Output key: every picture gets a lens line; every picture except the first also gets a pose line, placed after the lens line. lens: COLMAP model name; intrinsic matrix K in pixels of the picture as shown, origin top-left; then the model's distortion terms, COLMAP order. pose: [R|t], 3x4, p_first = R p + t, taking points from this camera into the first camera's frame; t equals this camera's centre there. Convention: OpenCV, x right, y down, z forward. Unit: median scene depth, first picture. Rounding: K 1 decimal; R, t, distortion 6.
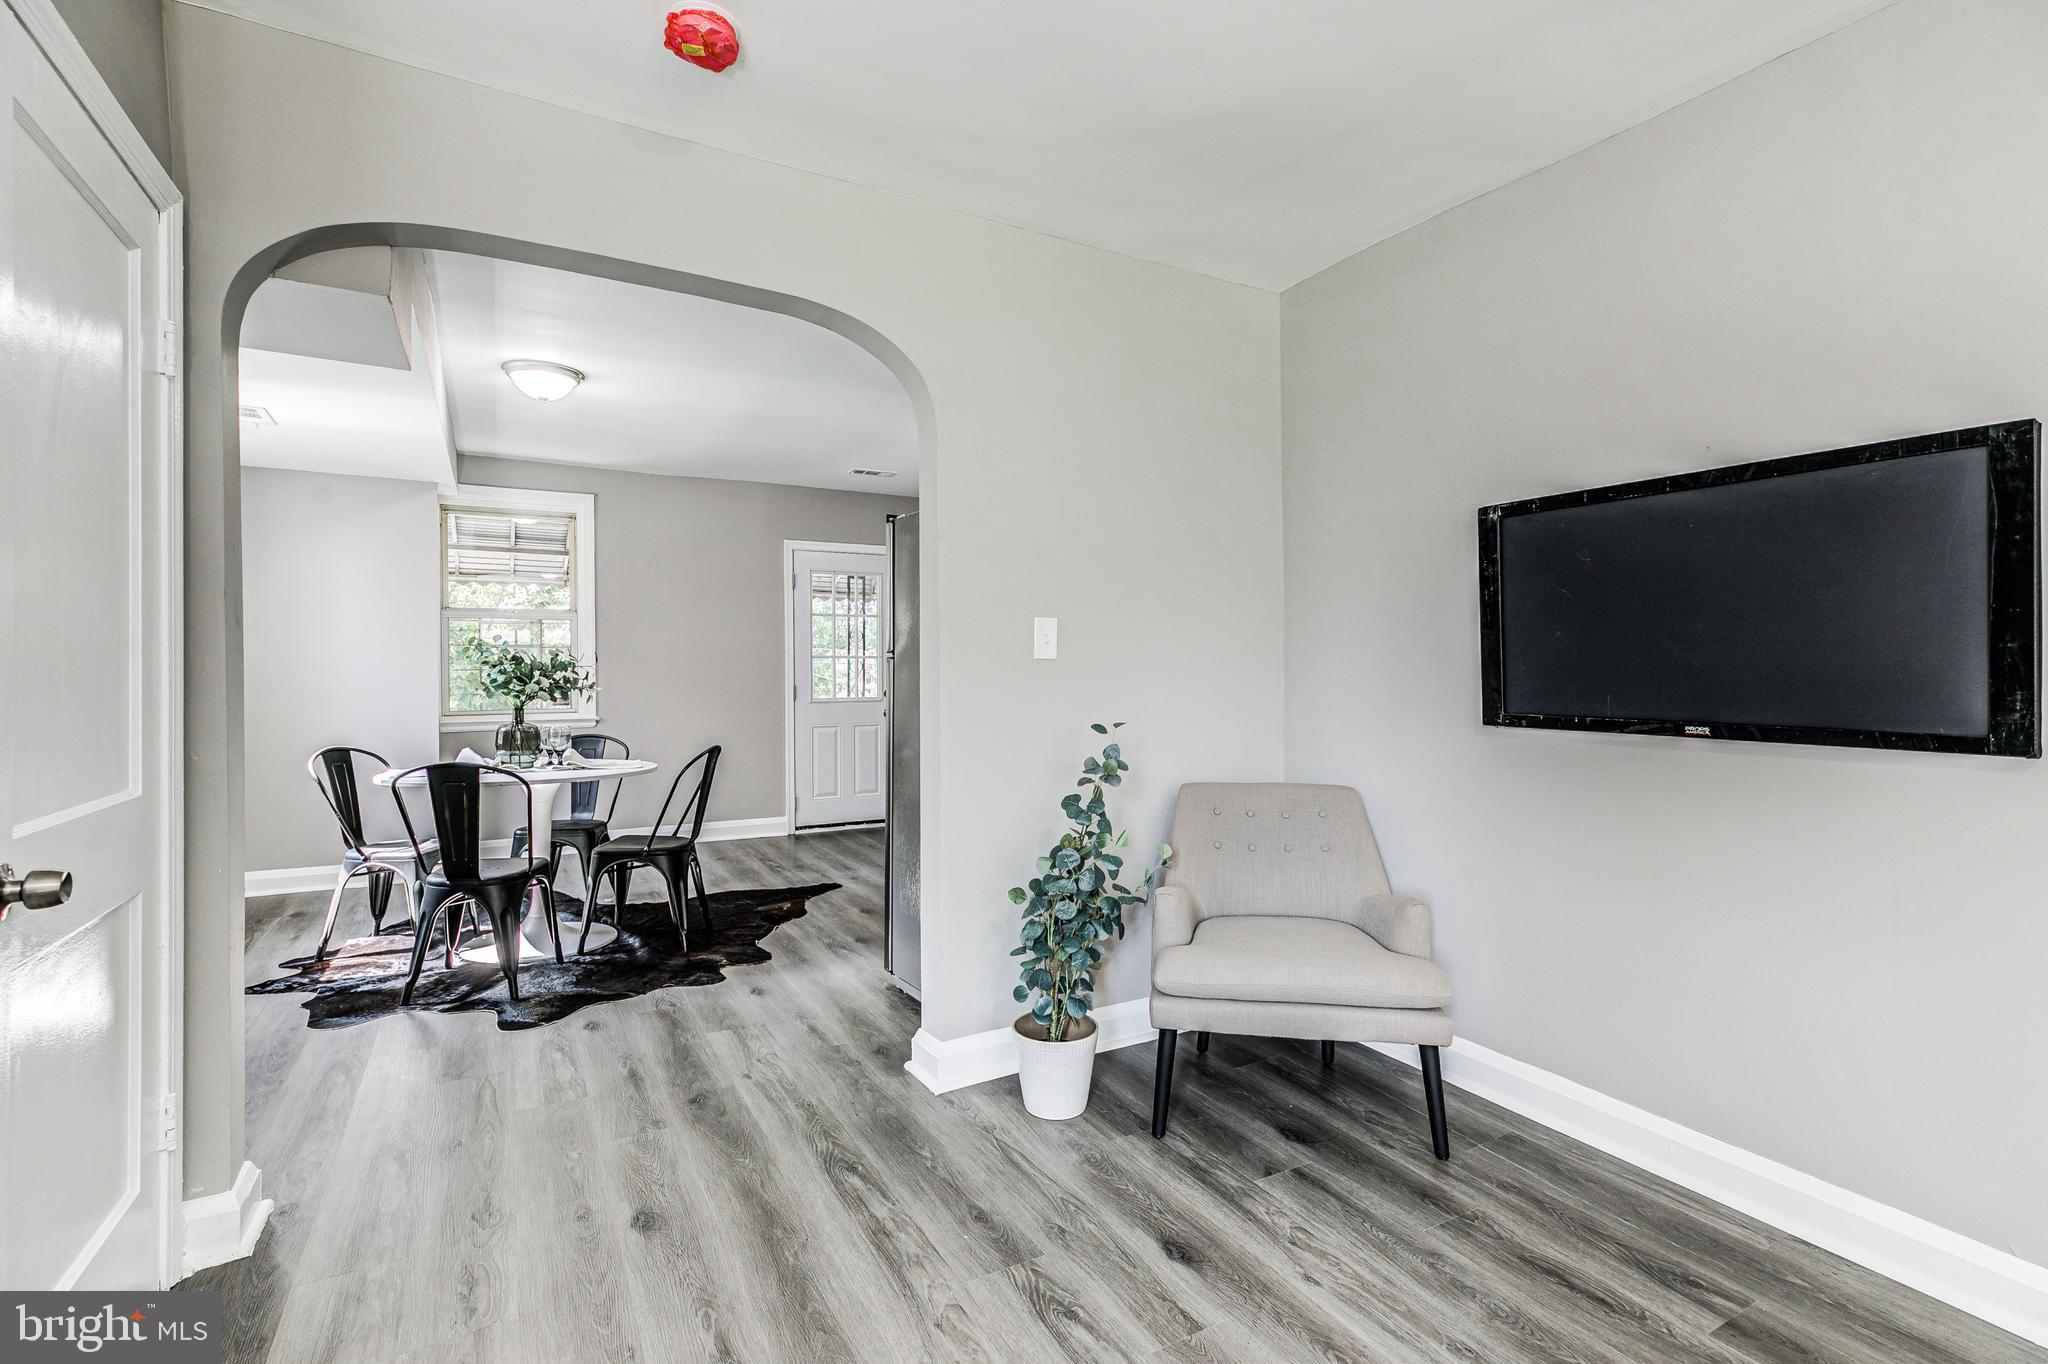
lens RADIAL K [[936.5, 0, 1030.0], [0, 936.5, 676.4], [0, 0, 1]] dist [0.008675, -0.000004]
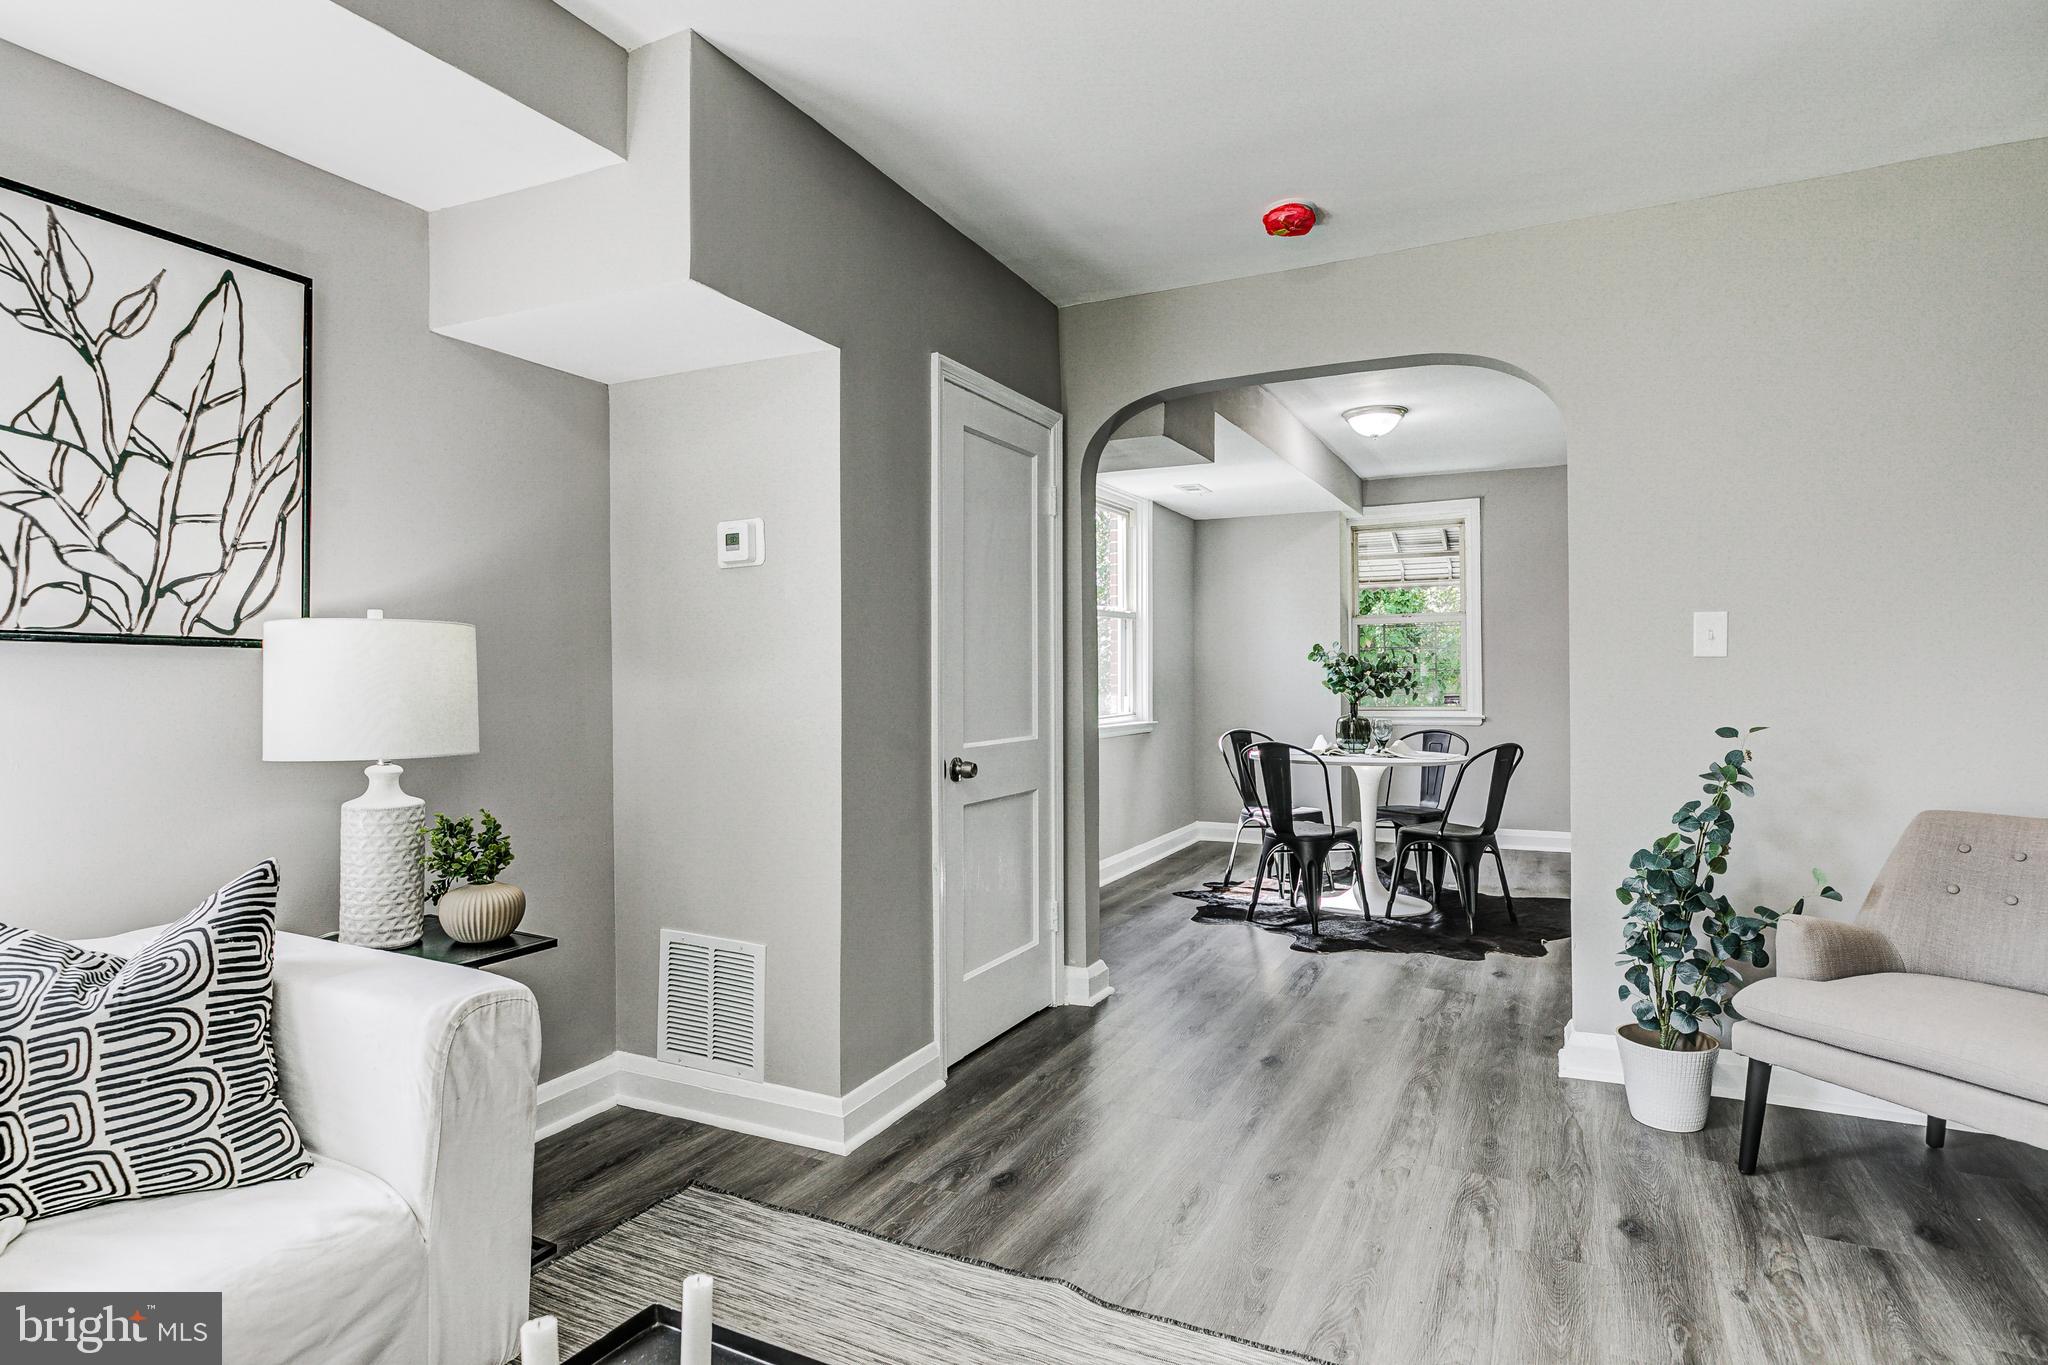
lens RADIAL K [[1095.1, 0, 1030.5], [0, 1095.1, 678.3], [0, 0, 1]] dist [0.003456, 0.000056]
pose [[0.560621, -0.000256, -0.828073, 0.380494], [0.002712, 0.999995, 0.001527, -0.000442], [0.828068, -0.003102, 0.560619, -0.112132]]
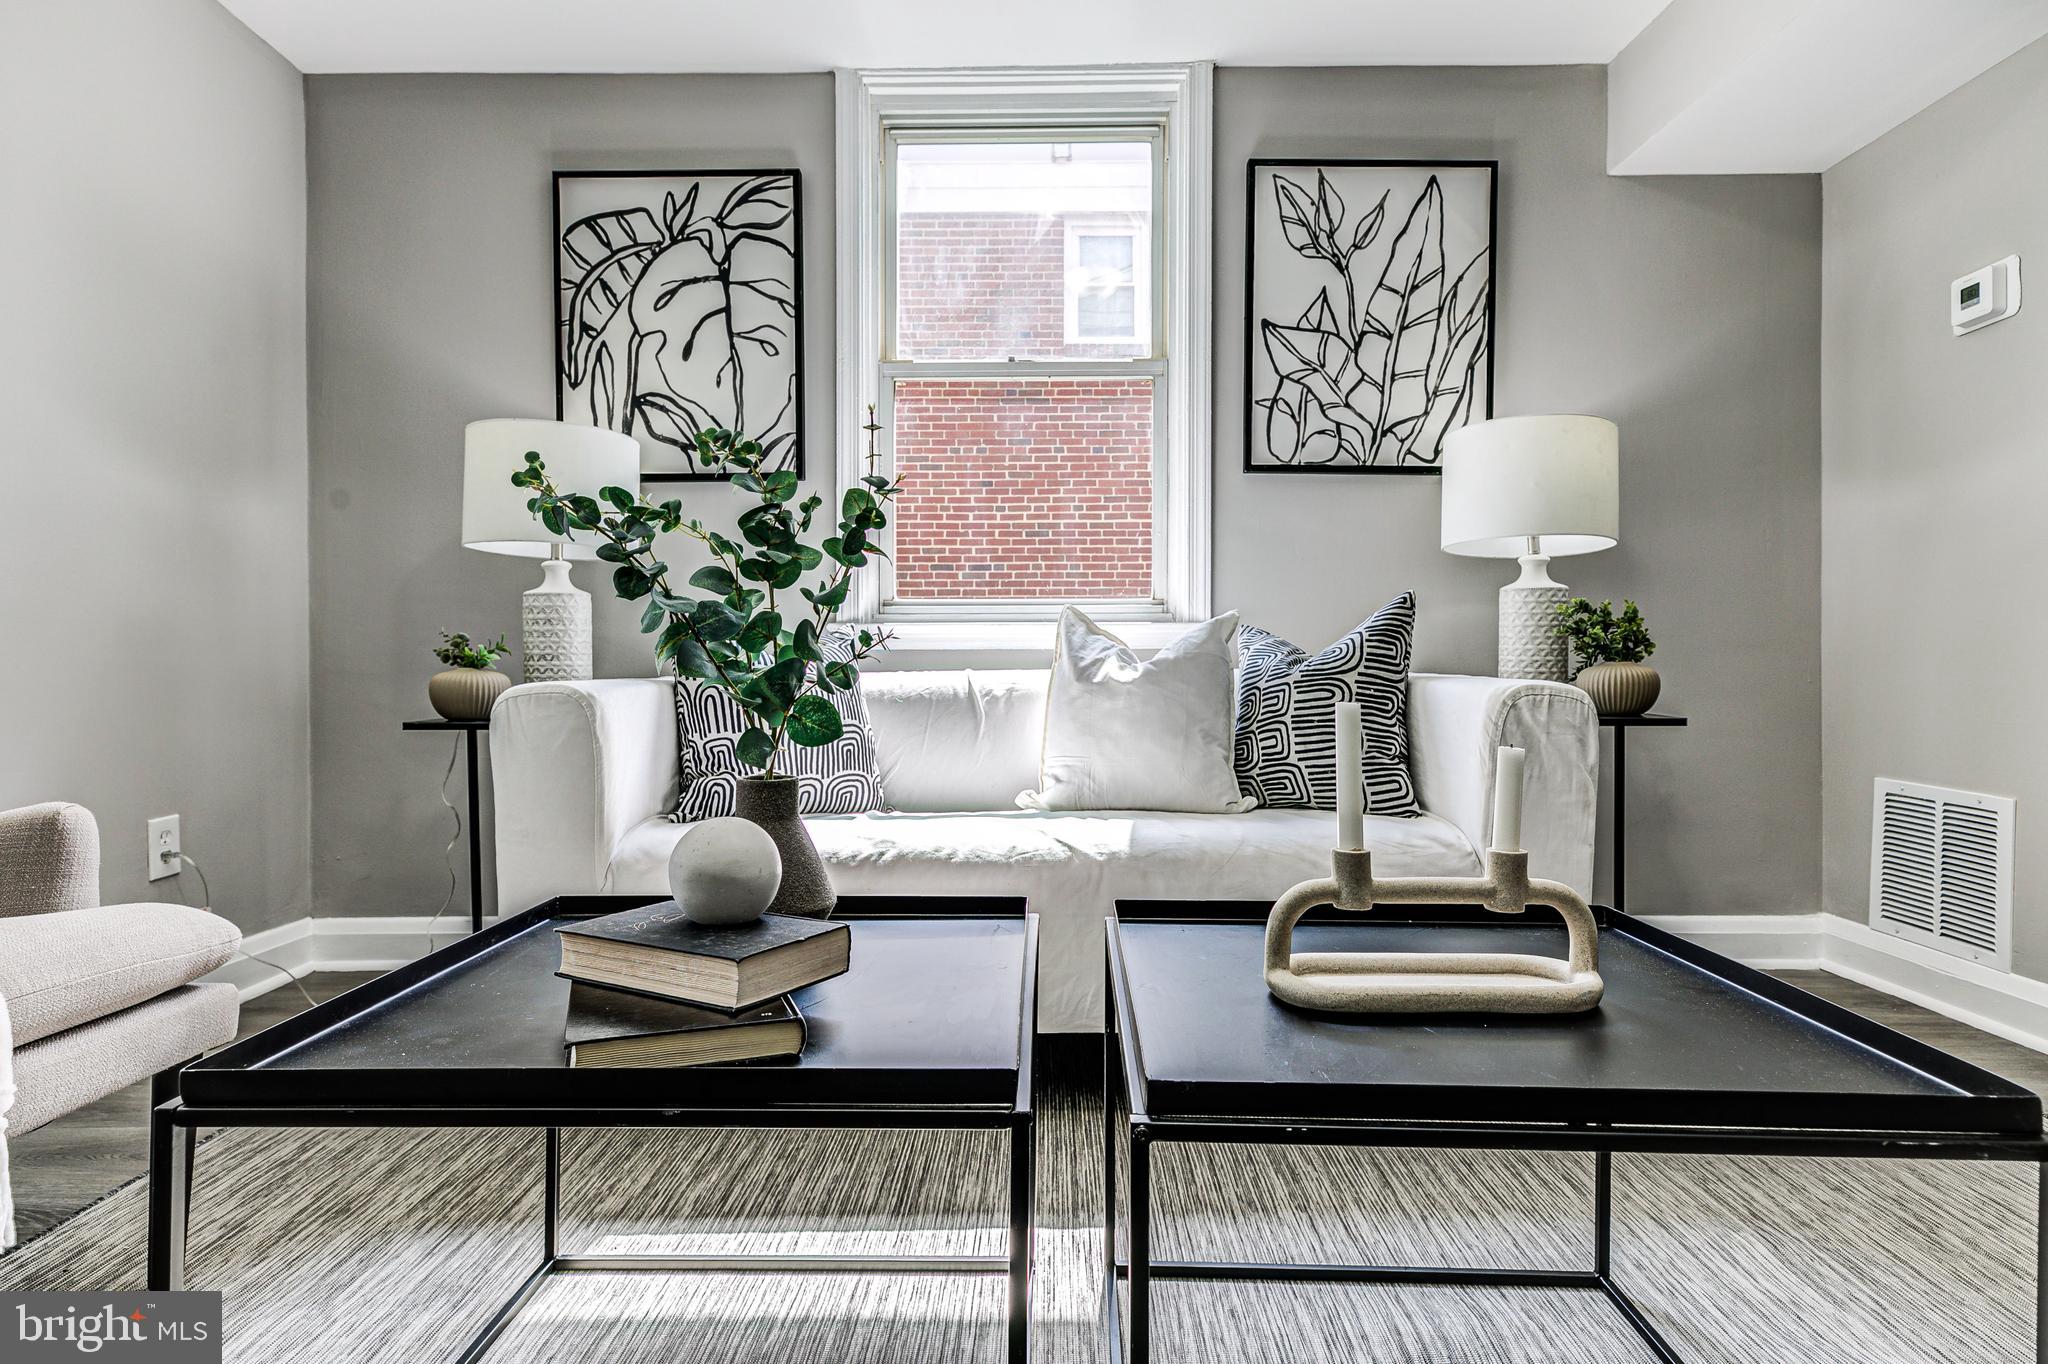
lens RADIAL K [[1088.8, 0, 1029.2], [0, 1088.8, 677.0], [0, 0, 1]] dist [0.013890, -0.000227]
pose [[-0.501772, 0.003241, -0.864994, 0.431321], [-0.001646, 0.999988, 0.004702, 0.109247], [0.864998, 0.003783, -0.501761, -0.009603]]
